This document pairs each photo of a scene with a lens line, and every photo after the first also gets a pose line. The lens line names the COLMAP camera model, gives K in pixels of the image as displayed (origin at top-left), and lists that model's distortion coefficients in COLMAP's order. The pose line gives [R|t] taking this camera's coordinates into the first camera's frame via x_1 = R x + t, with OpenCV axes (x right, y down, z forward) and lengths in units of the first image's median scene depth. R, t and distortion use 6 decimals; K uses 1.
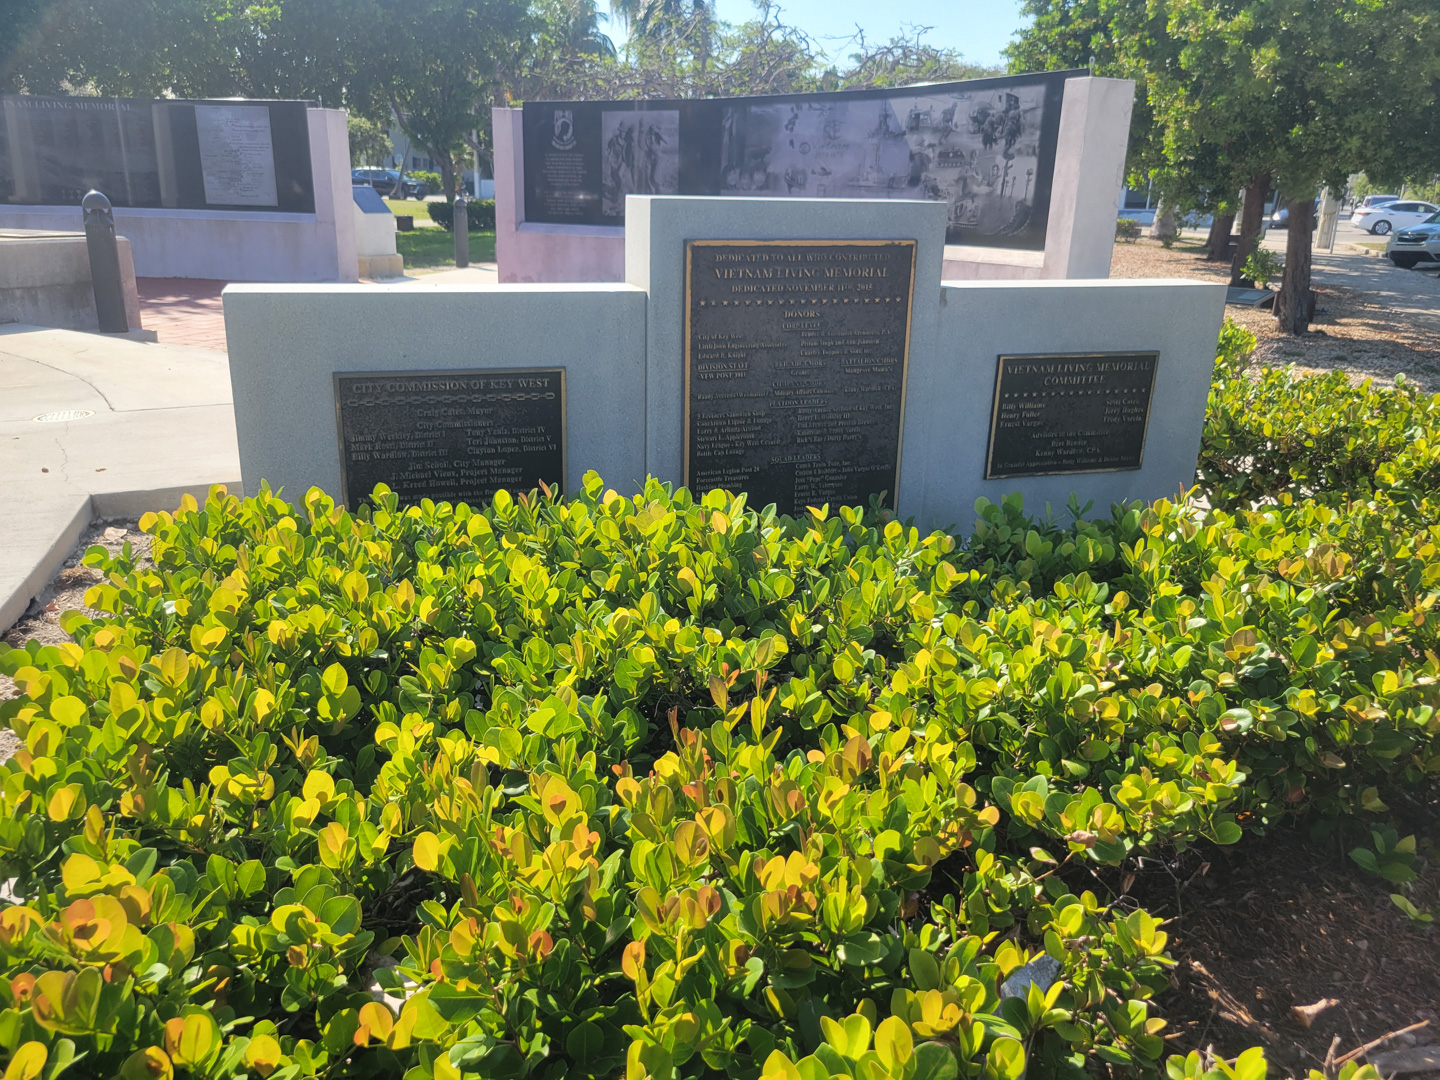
lens RADIAL K [[1091.0, 0, 704.2], [0, 1091.0, 542.7], [0, 0, 1]] dist [0.022018, -0.005994]
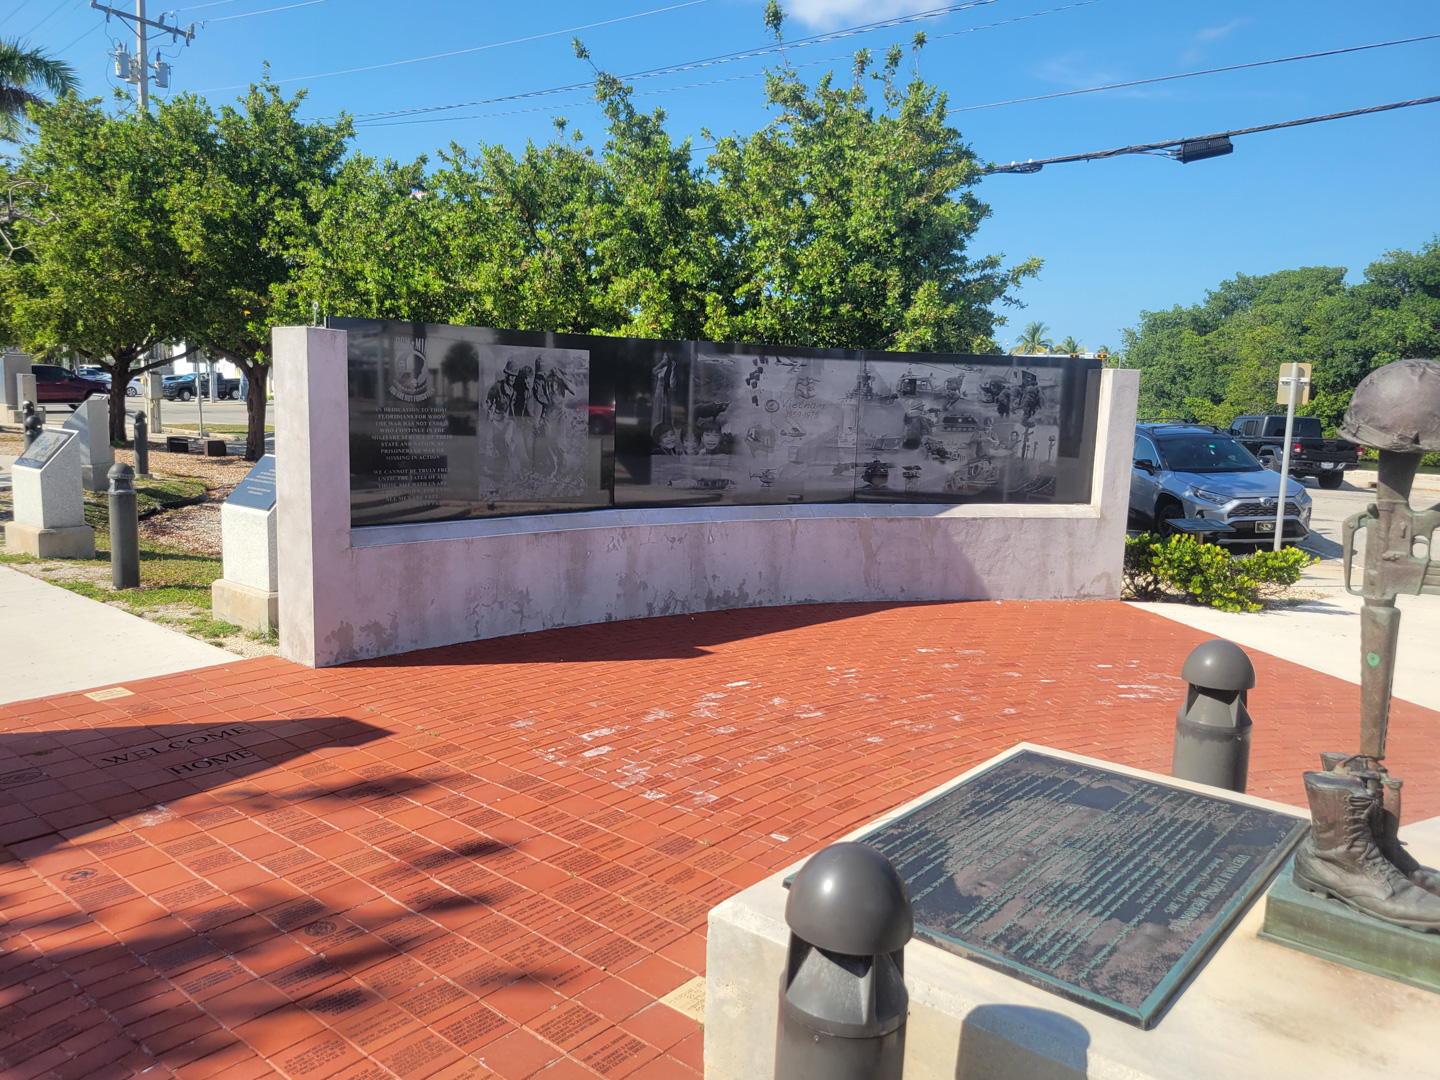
lens RADIAL K [[1091.0, 0, 704.2], [0, 1091.0, 542.7], [0, 0, 1]] dist [0.022018, -0.005994]
pose [[0.317697, -0.143296, 0.937302, -2.406440], [0.268124, 0.961747, 0.056154, -1.047583], [-0.909494, 0.233473, 0.343965, 2.550963]]
